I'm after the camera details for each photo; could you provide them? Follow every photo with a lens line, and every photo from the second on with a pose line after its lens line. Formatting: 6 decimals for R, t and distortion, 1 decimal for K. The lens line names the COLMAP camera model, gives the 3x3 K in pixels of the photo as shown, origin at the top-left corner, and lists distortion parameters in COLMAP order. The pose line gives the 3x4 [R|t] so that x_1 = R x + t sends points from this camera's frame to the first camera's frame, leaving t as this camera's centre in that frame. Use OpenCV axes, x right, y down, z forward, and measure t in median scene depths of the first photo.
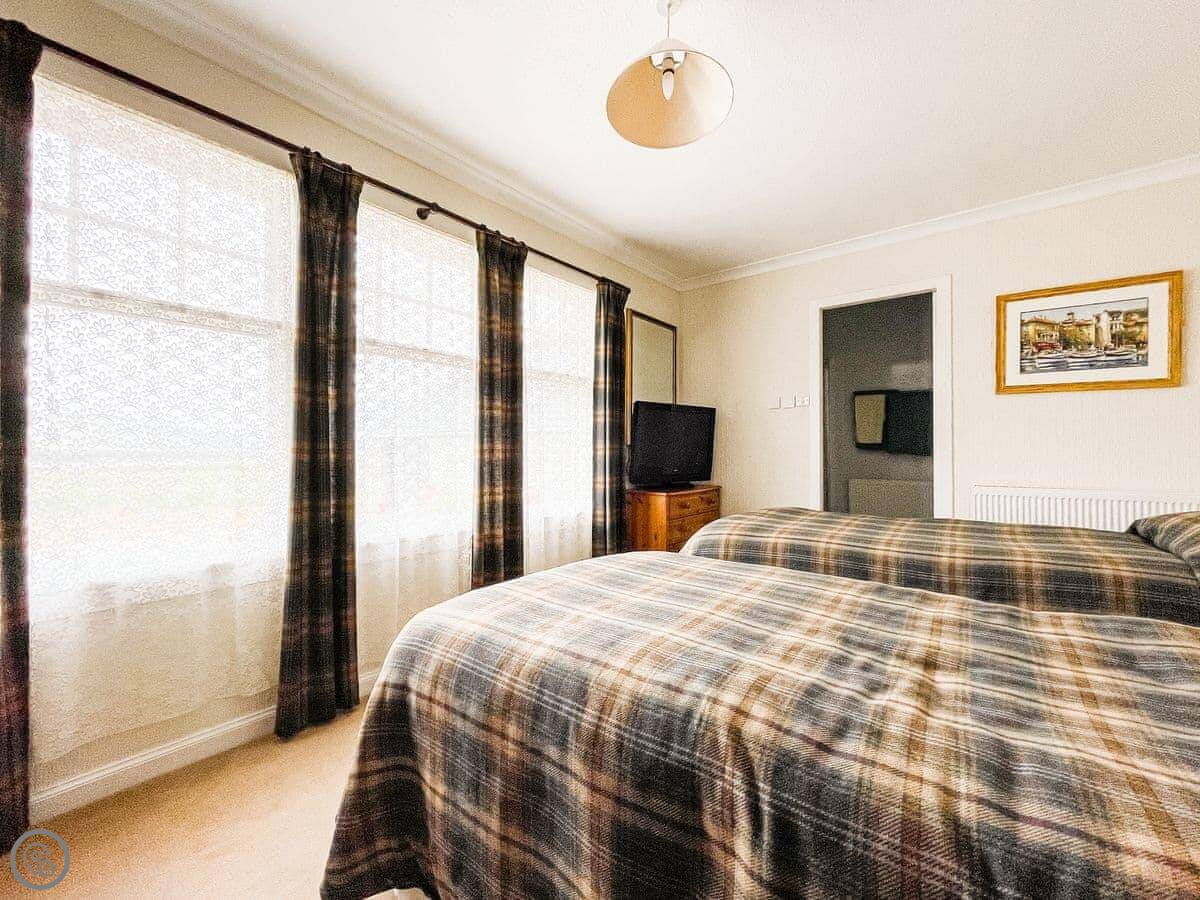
lens RADIAL K [[487.8, 0, 603.2], [0, 487.8, 448.1], [0, 0, 1]] dist [0.000034, -0.000495]
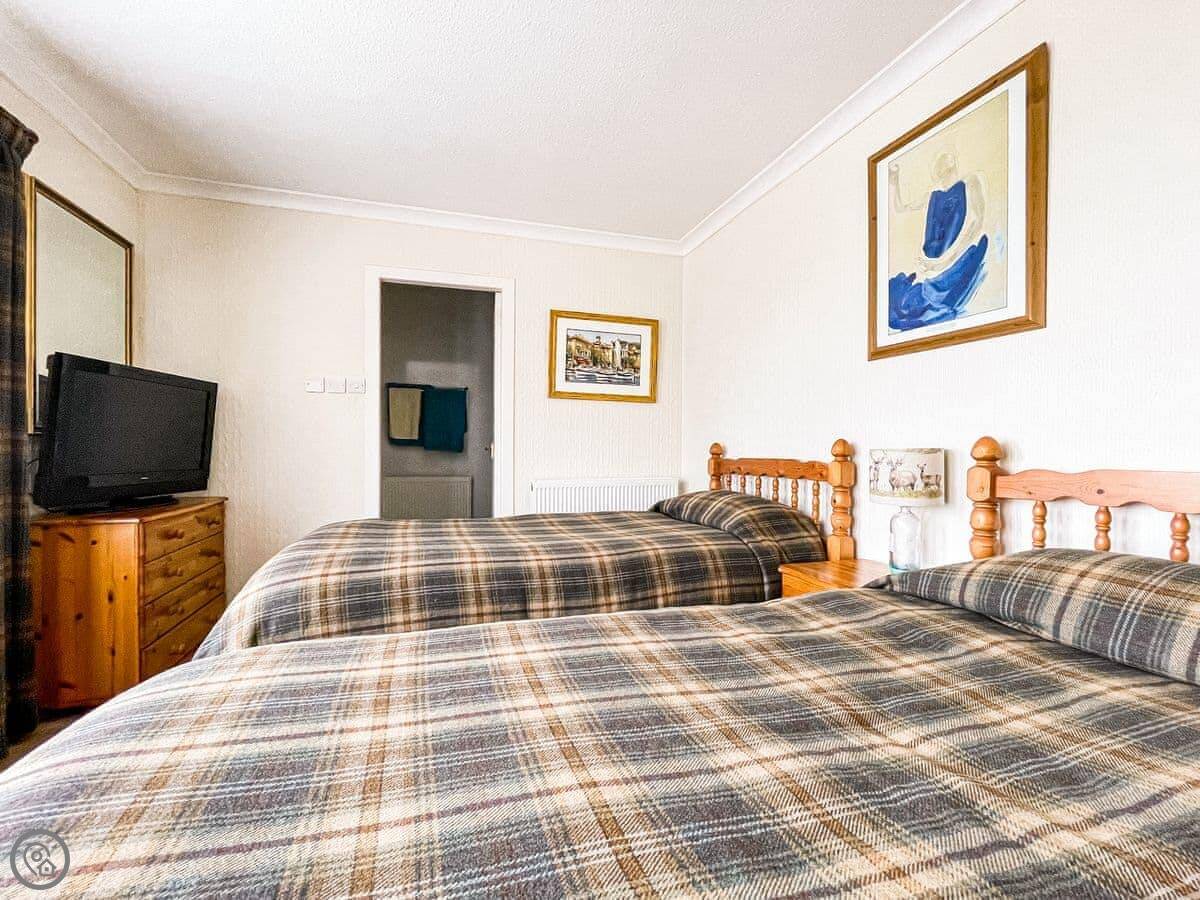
lens RADIAL K [[488.1, 0, 598.0], [0, 488.1, 454.3], [0, 0, 1]] dist [-0.003452, -0.000352]
pose [[0.550654, -0.008104, 0.834695, -0.079782], [-0.010085, 0.999815, 0.016361, 0.000524], [-0.834673, -0.017427, 0.550470, 0.328914]]
